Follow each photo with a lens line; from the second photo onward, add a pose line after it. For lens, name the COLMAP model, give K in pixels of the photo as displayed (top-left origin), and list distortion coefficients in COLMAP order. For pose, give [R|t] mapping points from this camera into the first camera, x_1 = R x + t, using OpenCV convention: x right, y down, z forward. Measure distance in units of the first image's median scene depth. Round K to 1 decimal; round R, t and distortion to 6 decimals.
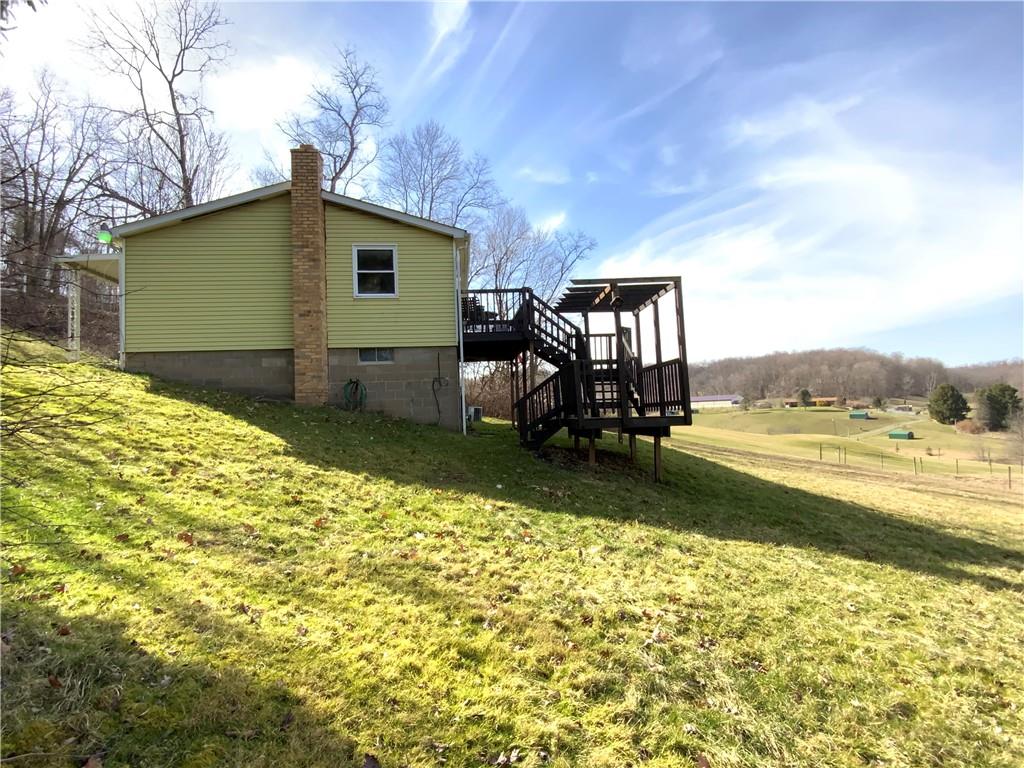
lens RADIAL K [[417.0, 0, 512.0], [0, 417.0, 384.0], [0, 0, 1]] dist [-0.020304, -0.000089]
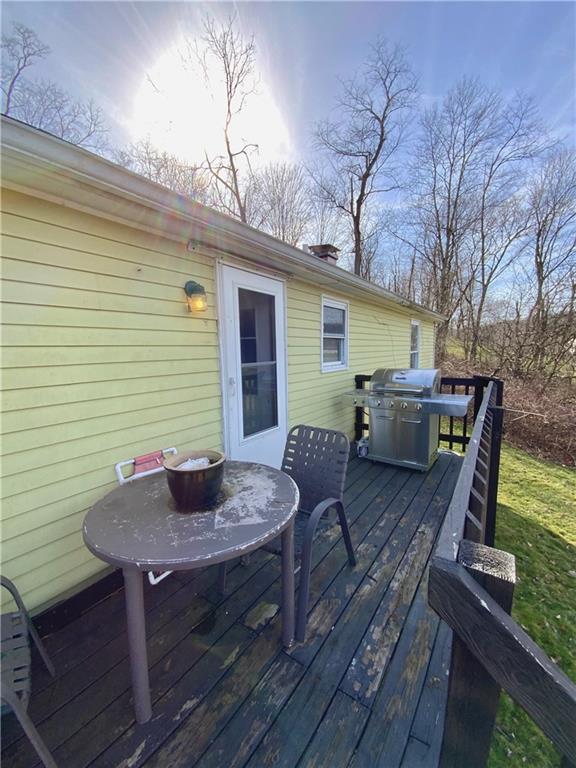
lens RADIAL K [[312.7, 0, 288.0], [0, 312.7, 384.0], [0, 0, 1]] dist [-0.020304, -0.000089]
pose [[0.784981, 0.089630, -0.613002, -0.029770], [0.002169, 0.989075, 0.147396, -0.067741], [0.619517, -0.117032, 0.776210, 0.176457]]
